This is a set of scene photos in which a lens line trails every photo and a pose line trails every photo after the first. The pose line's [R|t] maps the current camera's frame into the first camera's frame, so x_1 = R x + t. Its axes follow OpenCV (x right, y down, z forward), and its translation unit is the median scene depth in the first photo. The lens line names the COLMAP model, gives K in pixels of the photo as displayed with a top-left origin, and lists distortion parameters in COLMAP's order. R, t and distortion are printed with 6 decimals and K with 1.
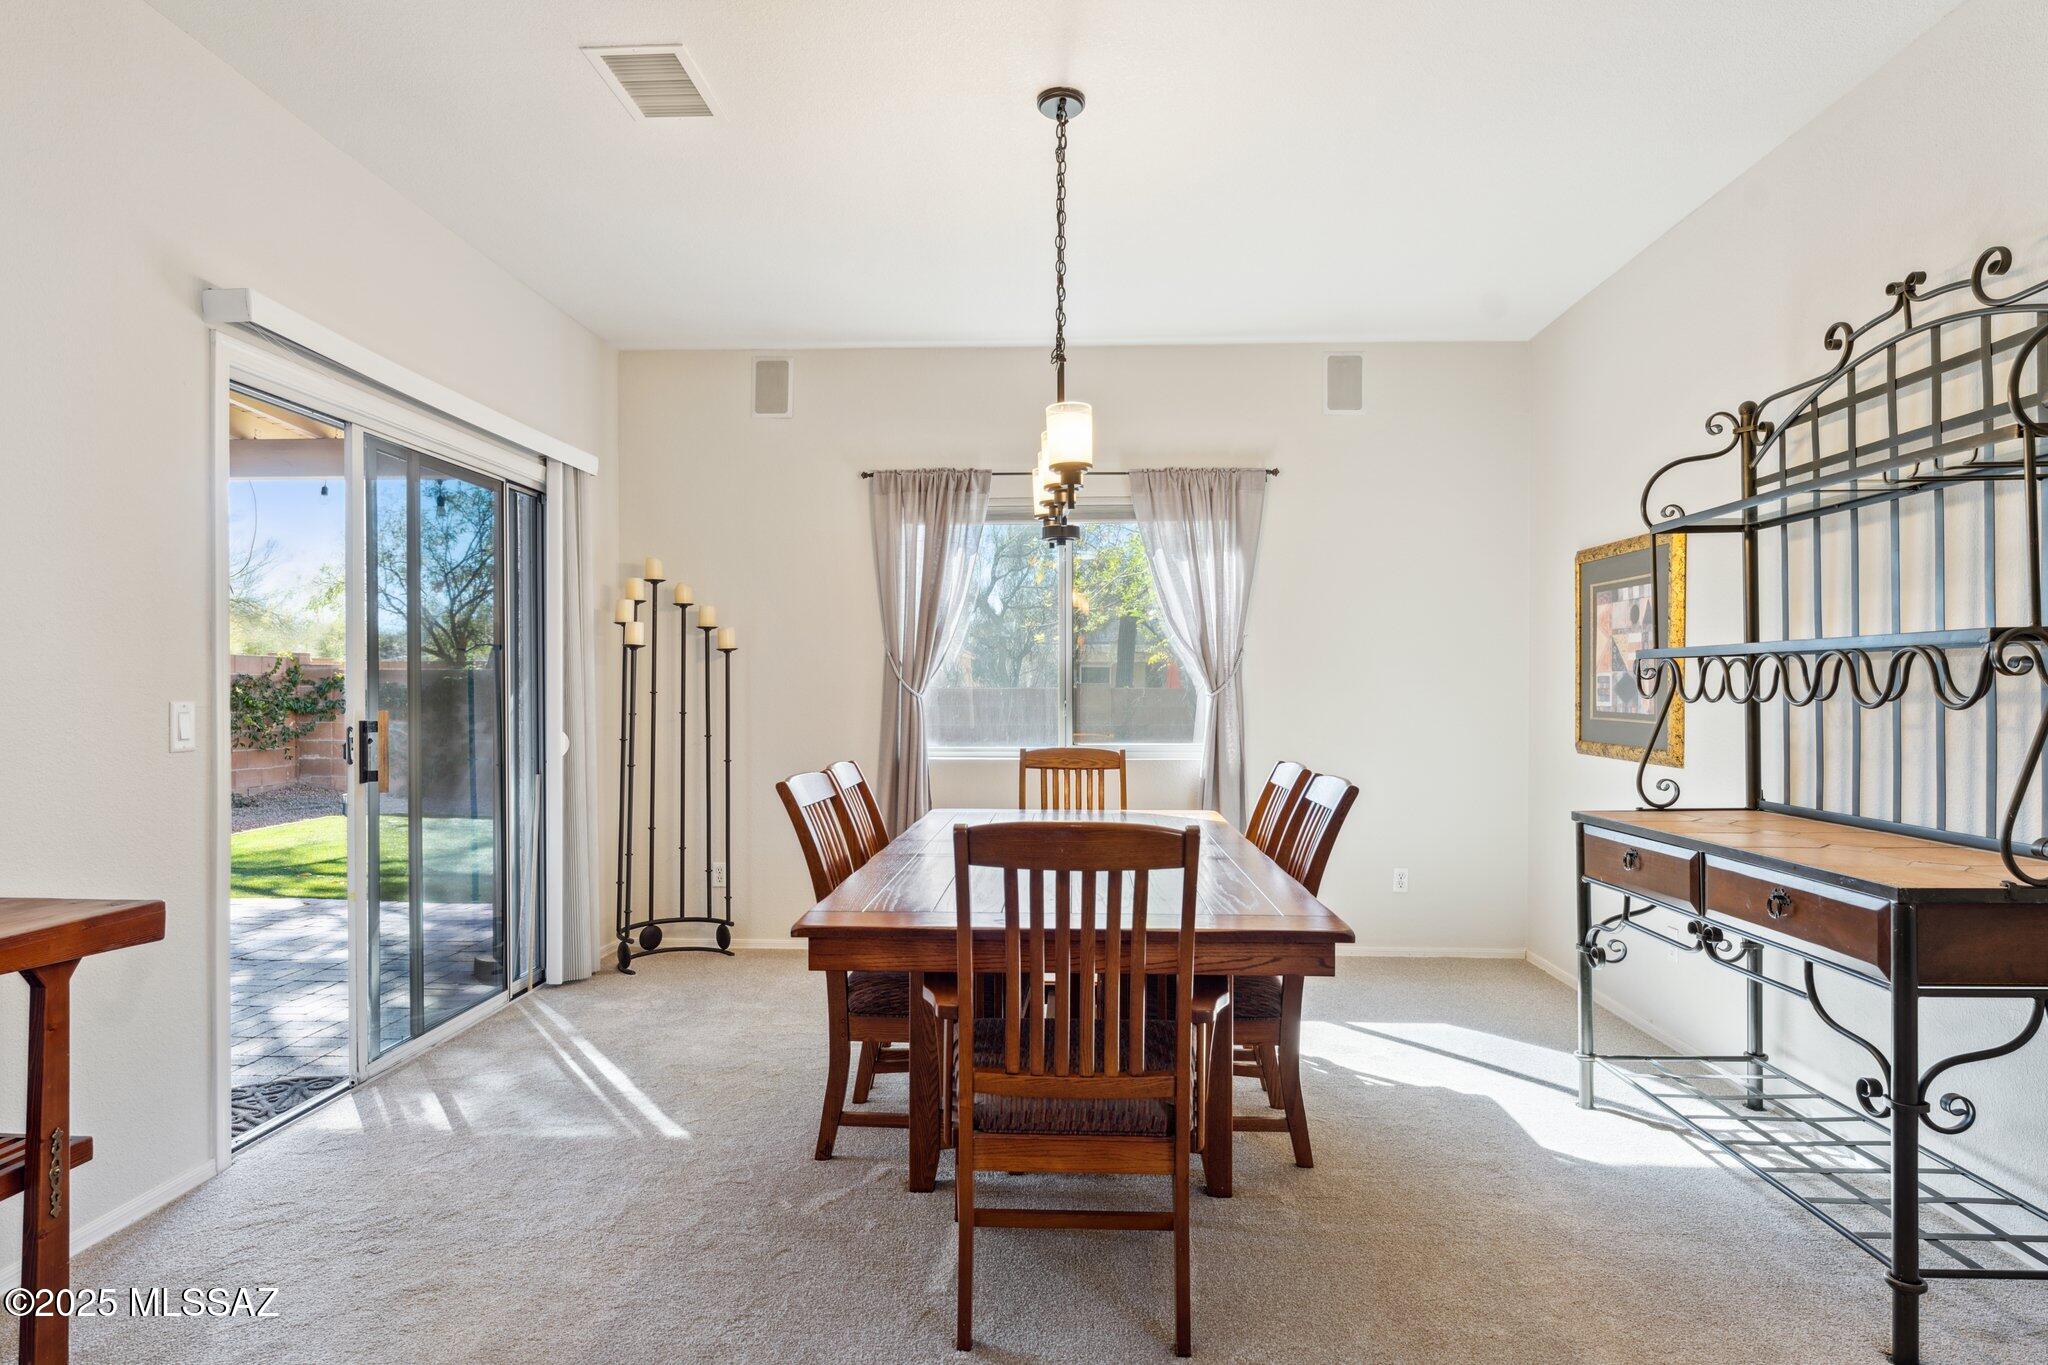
lens RADIAL K [[1157.3, 0, 1025.4], [0, 1157.3, 690.7], [0, 0, 1]] dist [0.008421, 0.000849]
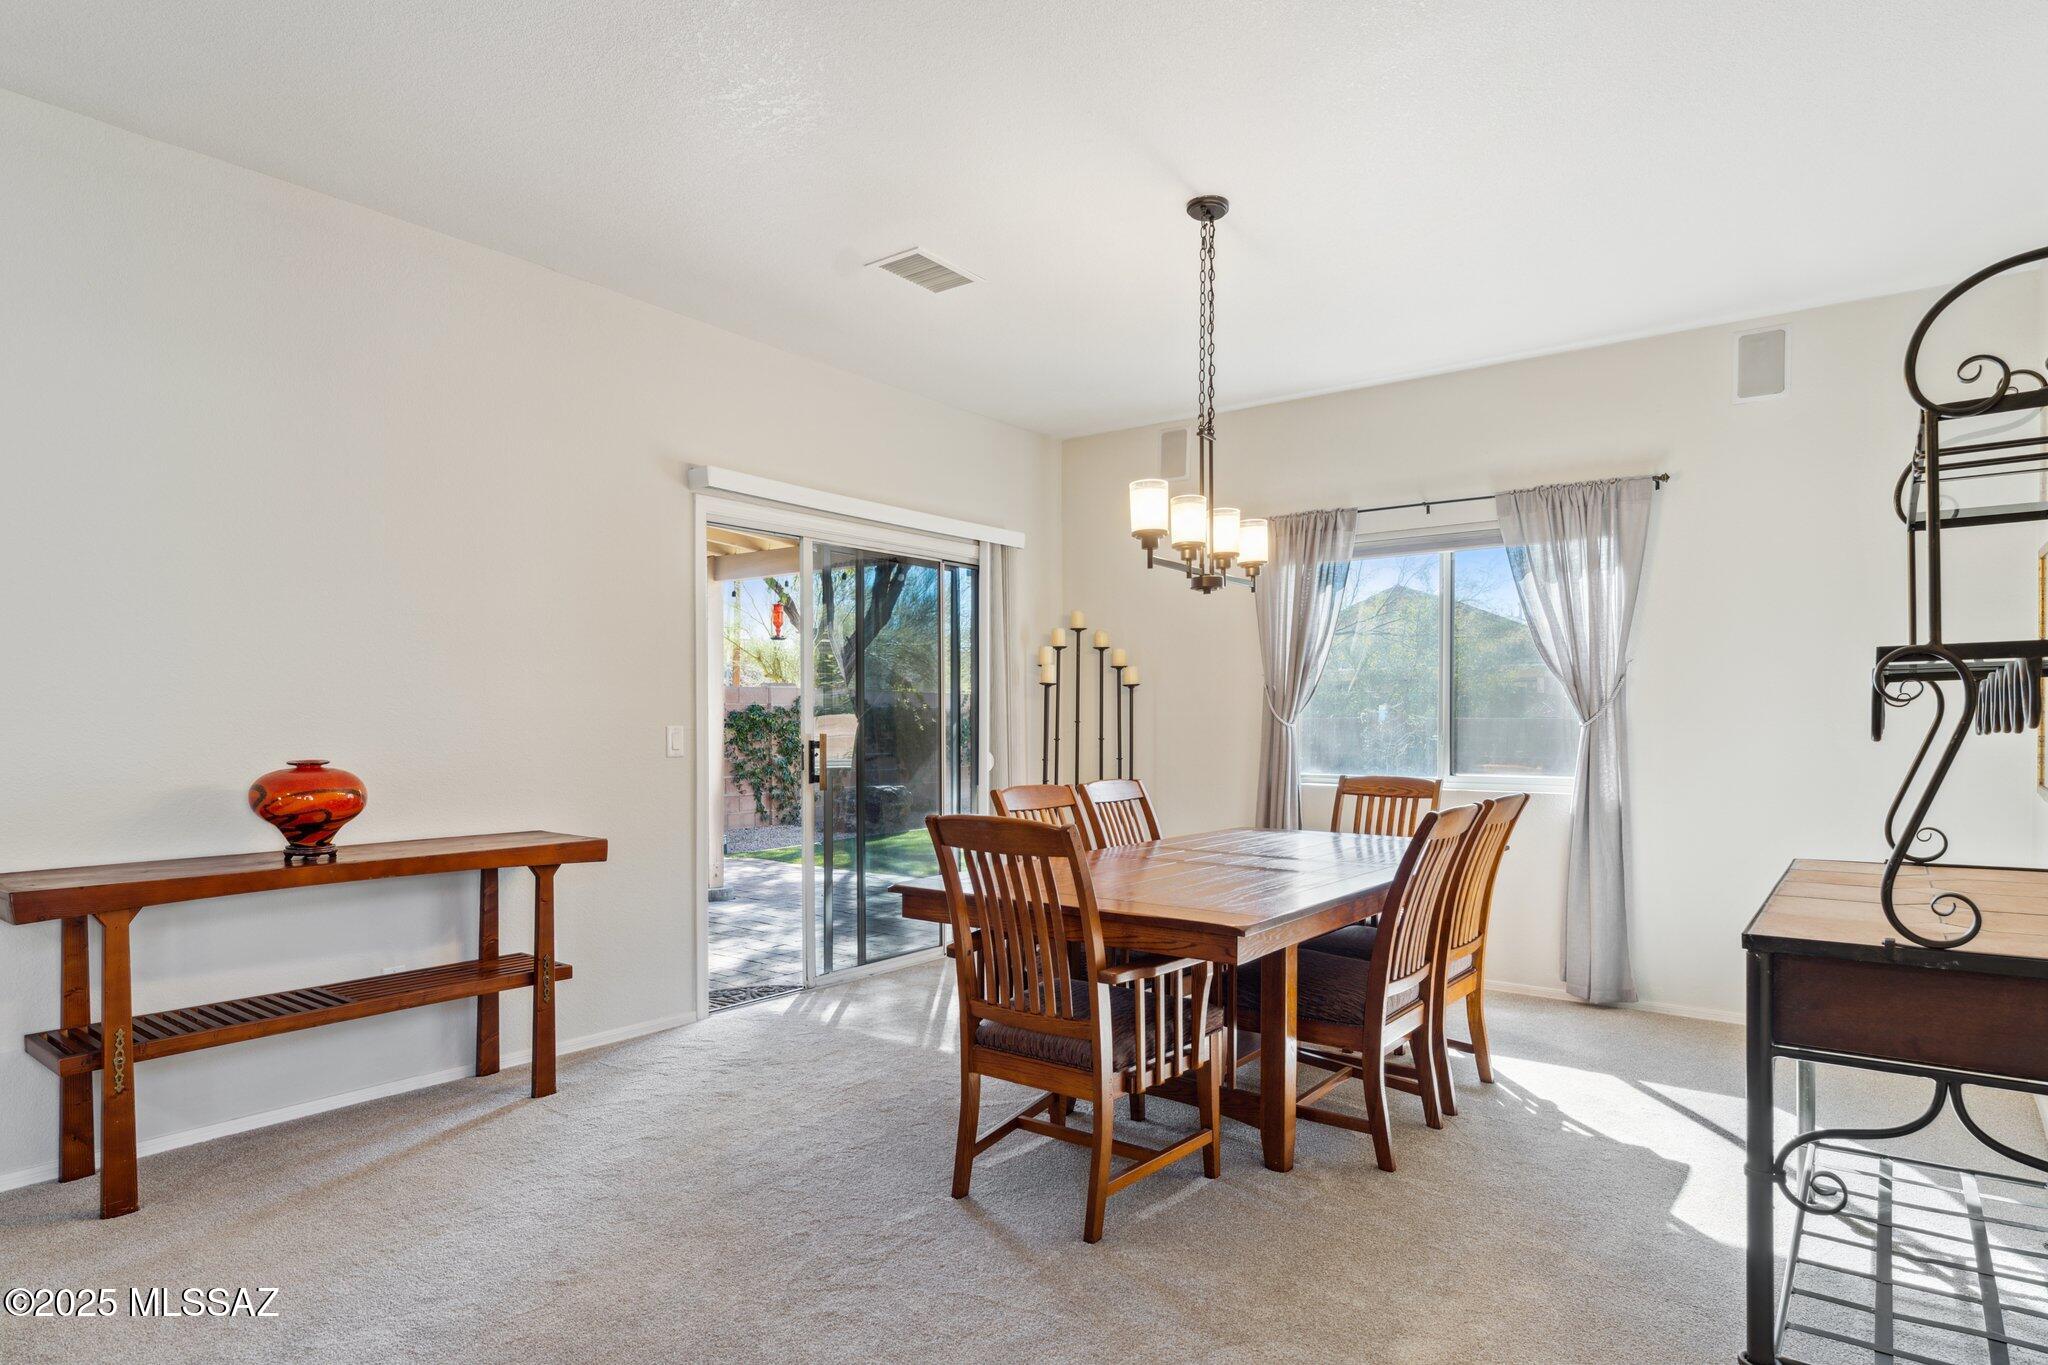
lens RADIAL K [[1157.3, 0, 999.7], [0, 1157.3, 735.0], [0, 0, 1]] dist [0.008421, 0.000849]
pose [[0.818922, 0.007875, -0.573851, 0.376407], [-0.001335, 0.999929, 0.011817, 0.001186], [0.573903, -0.008911, 0.818875, -0.044121]]
